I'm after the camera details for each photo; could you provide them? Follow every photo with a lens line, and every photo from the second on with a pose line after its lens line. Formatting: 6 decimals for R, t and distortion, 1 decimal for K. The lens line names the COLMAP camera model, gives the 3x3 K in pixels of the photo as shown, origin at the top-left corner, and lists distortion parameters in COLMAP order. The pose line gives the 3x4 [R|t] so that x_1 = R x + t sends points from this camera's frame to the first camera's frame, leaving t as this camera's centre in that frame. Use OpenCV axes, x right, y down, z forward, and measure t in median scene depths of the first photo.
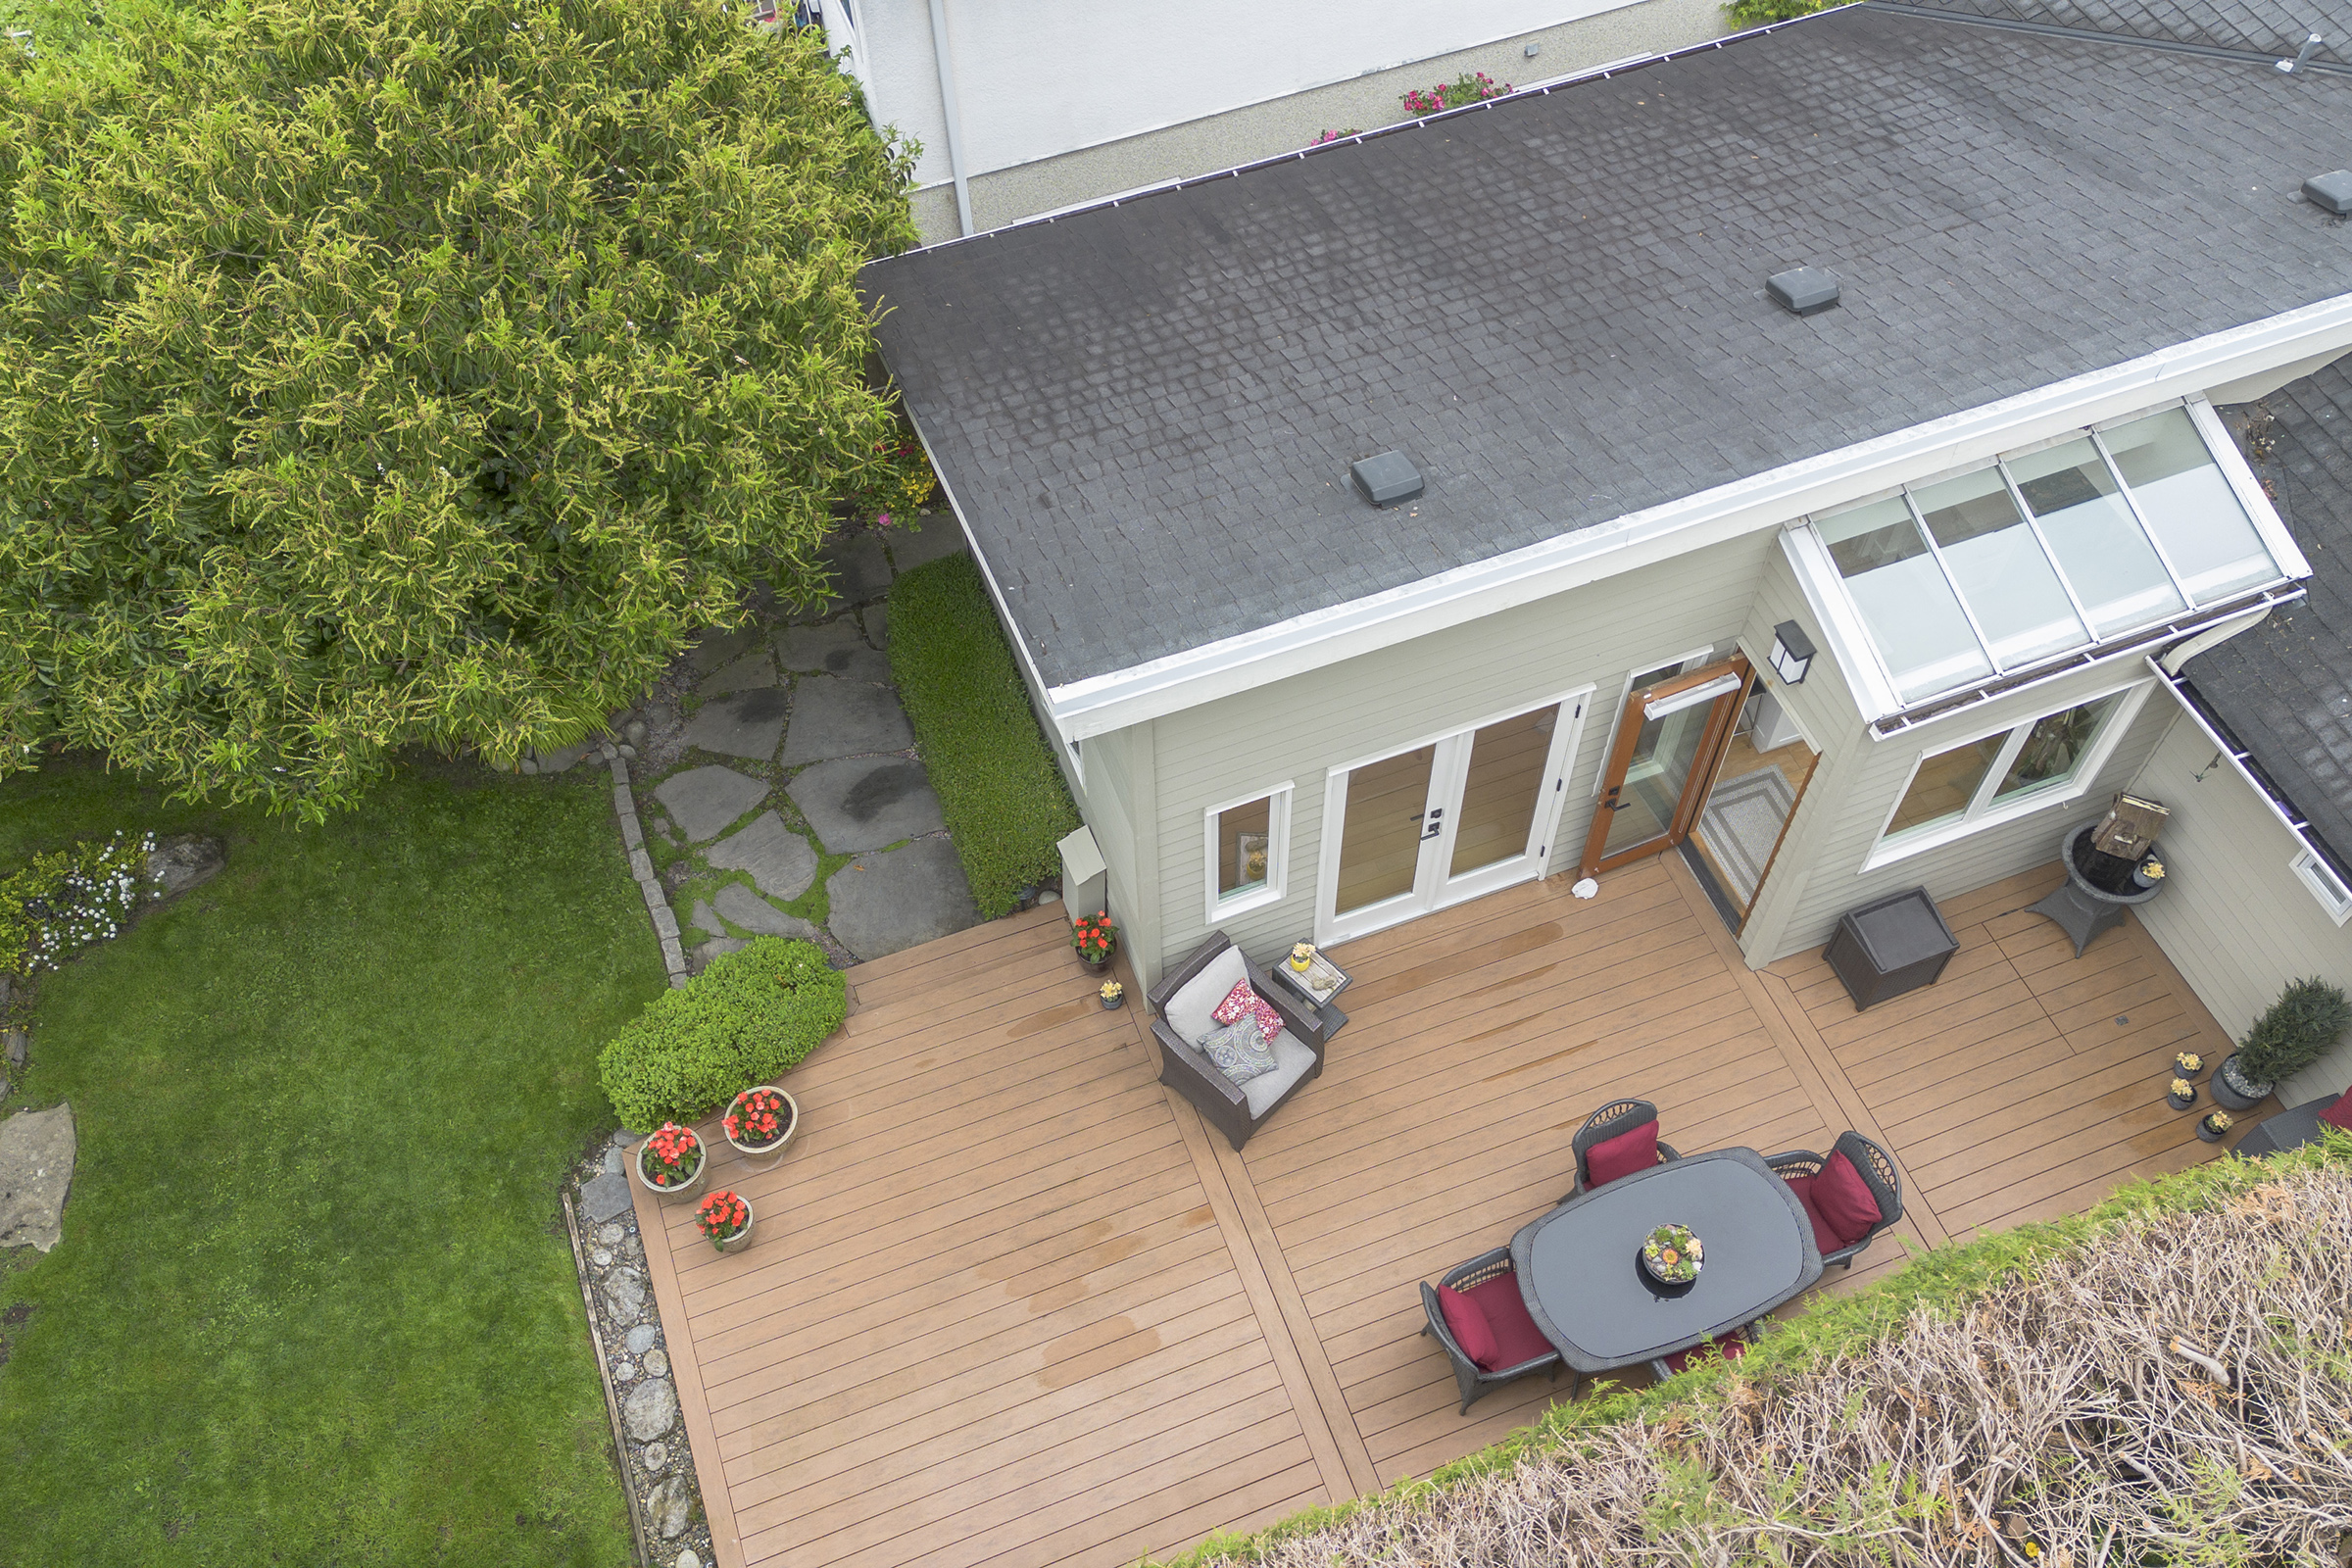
lens RADIAL K [[1985.1, 0, 1206.6], [0, 1985.1, 771.0], [0, 0, 1]] dist [0.058103, -0.022654]
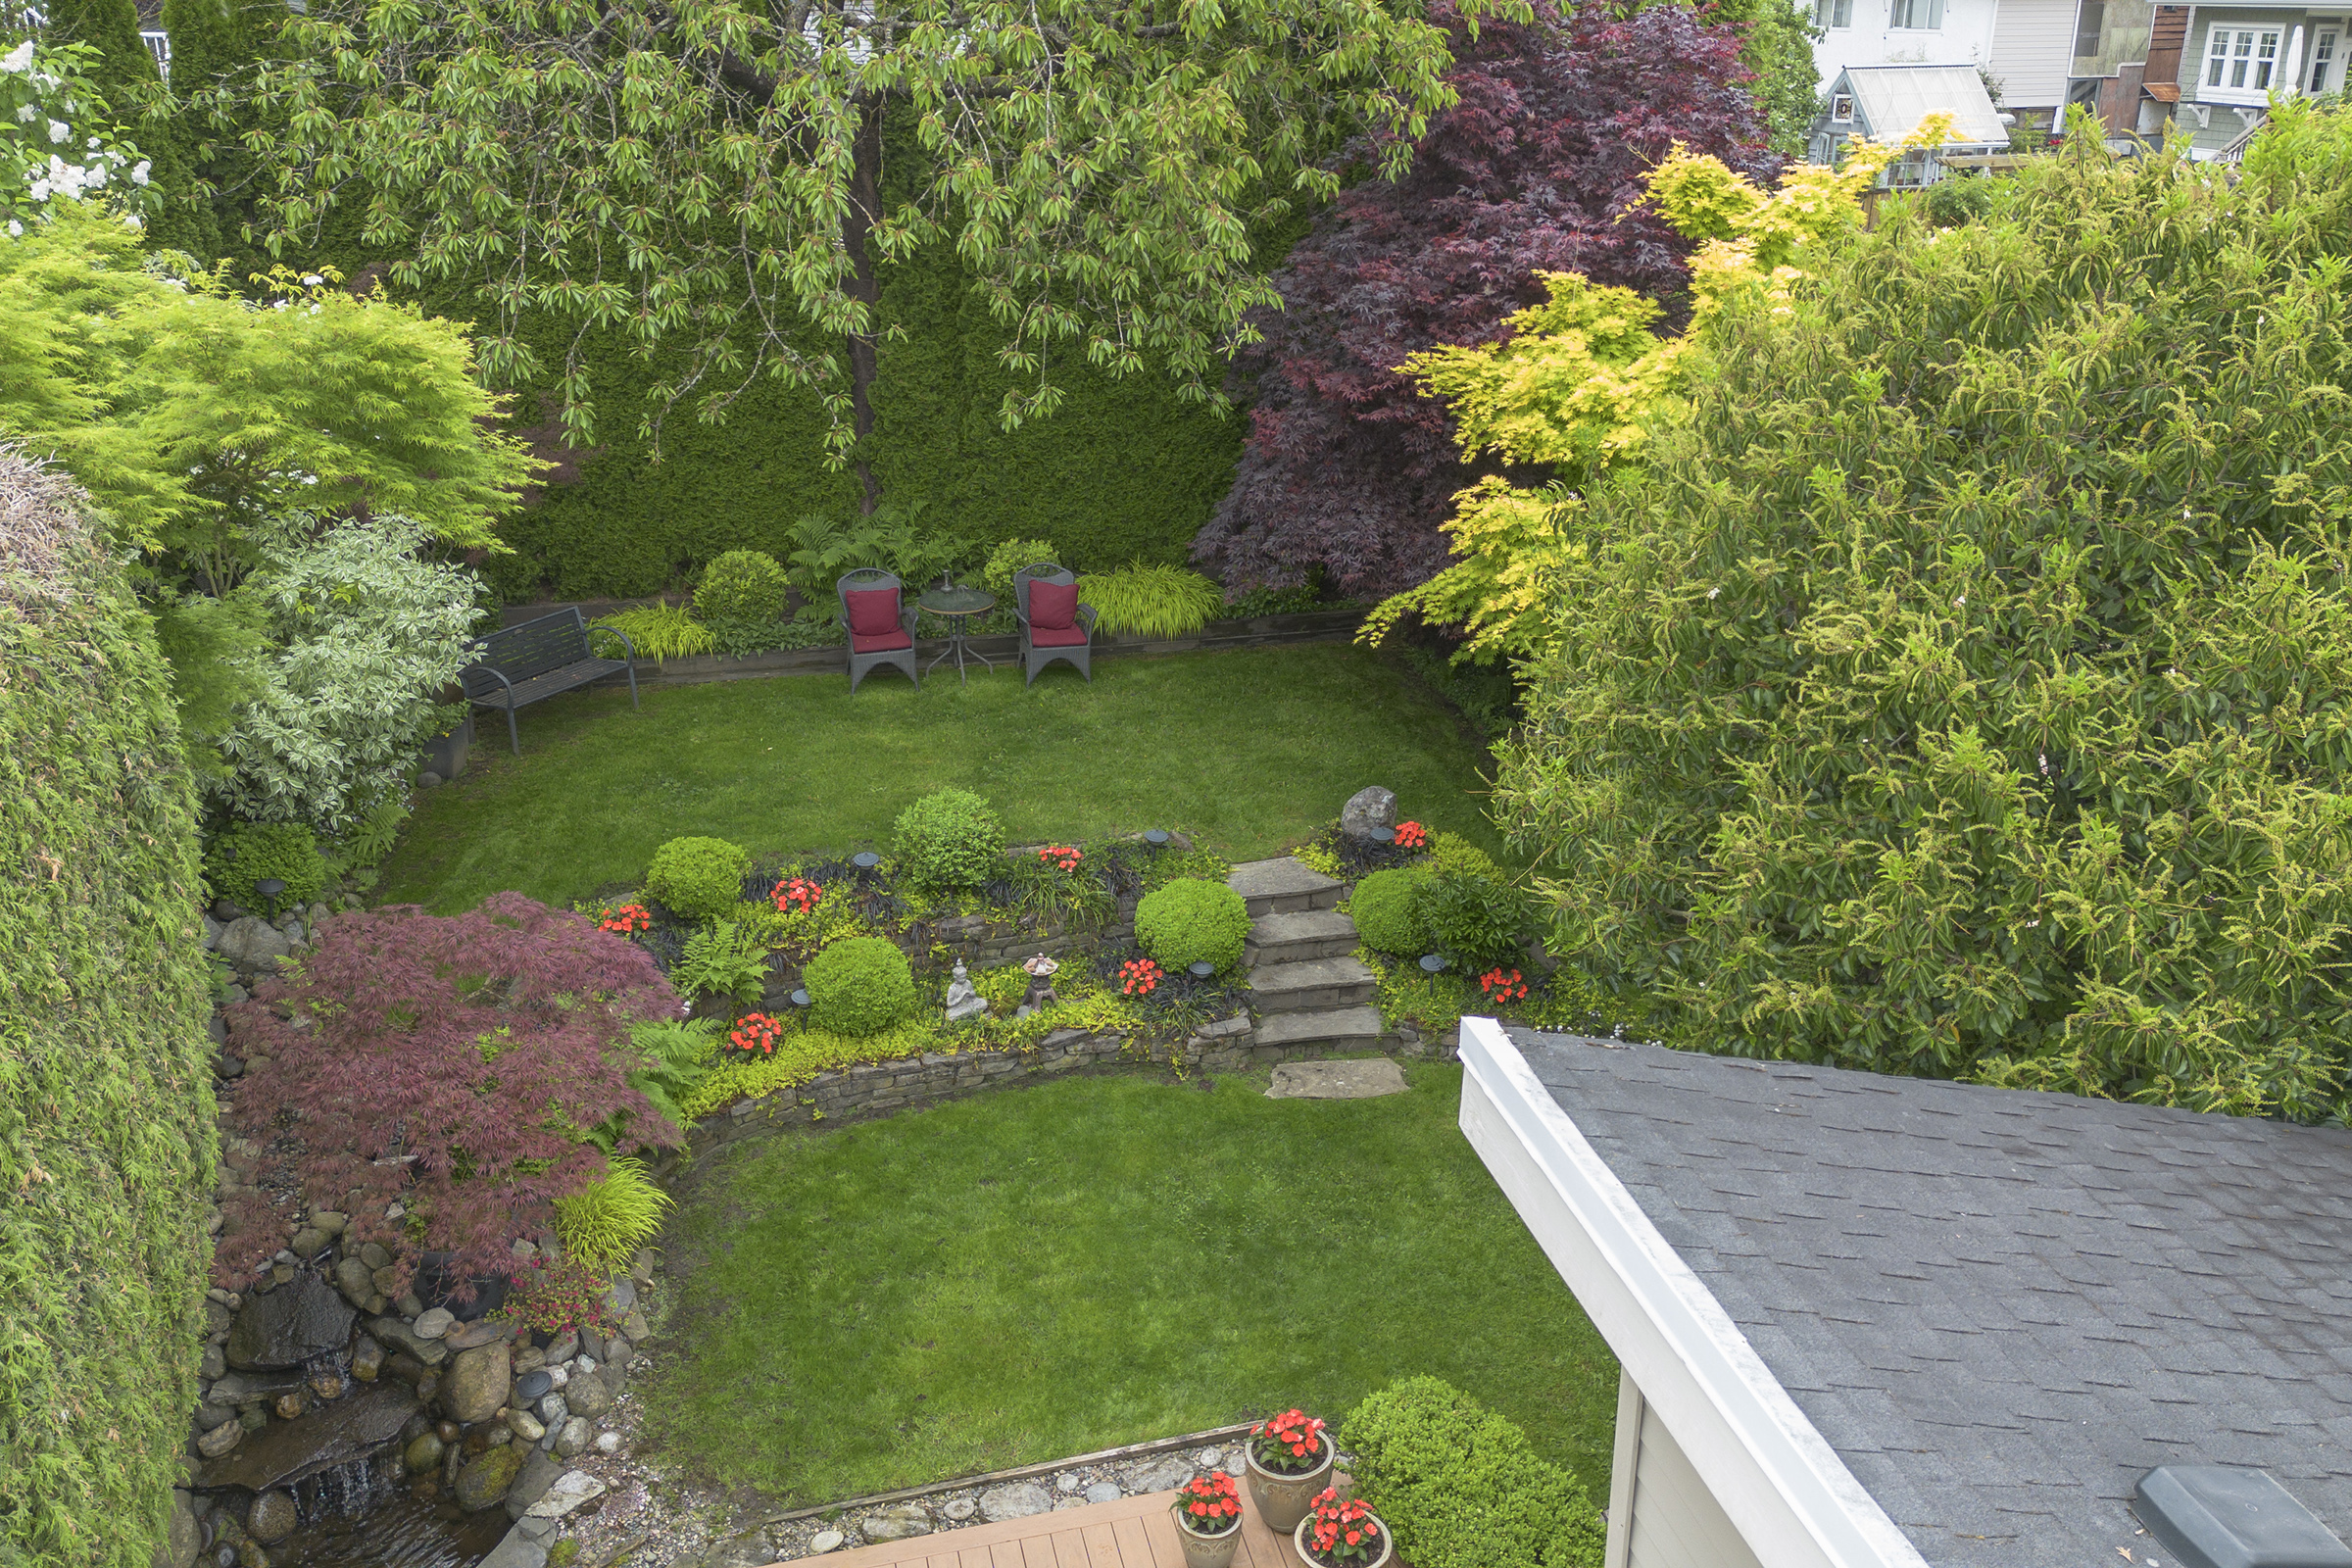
lens RADIAL K [[1951.7, 0, 1205.6], [0, 1951.7, 795.3], [0, 0, 1]] dist [0.113078, -0.202866]
pose [[-0.120063, 0.375334, -0.919080, 0.412256], [-0.819422, 0.485190, 0.305186, -0.166167], [0.560476, 0.789756, 0.249304, 0.665632]]
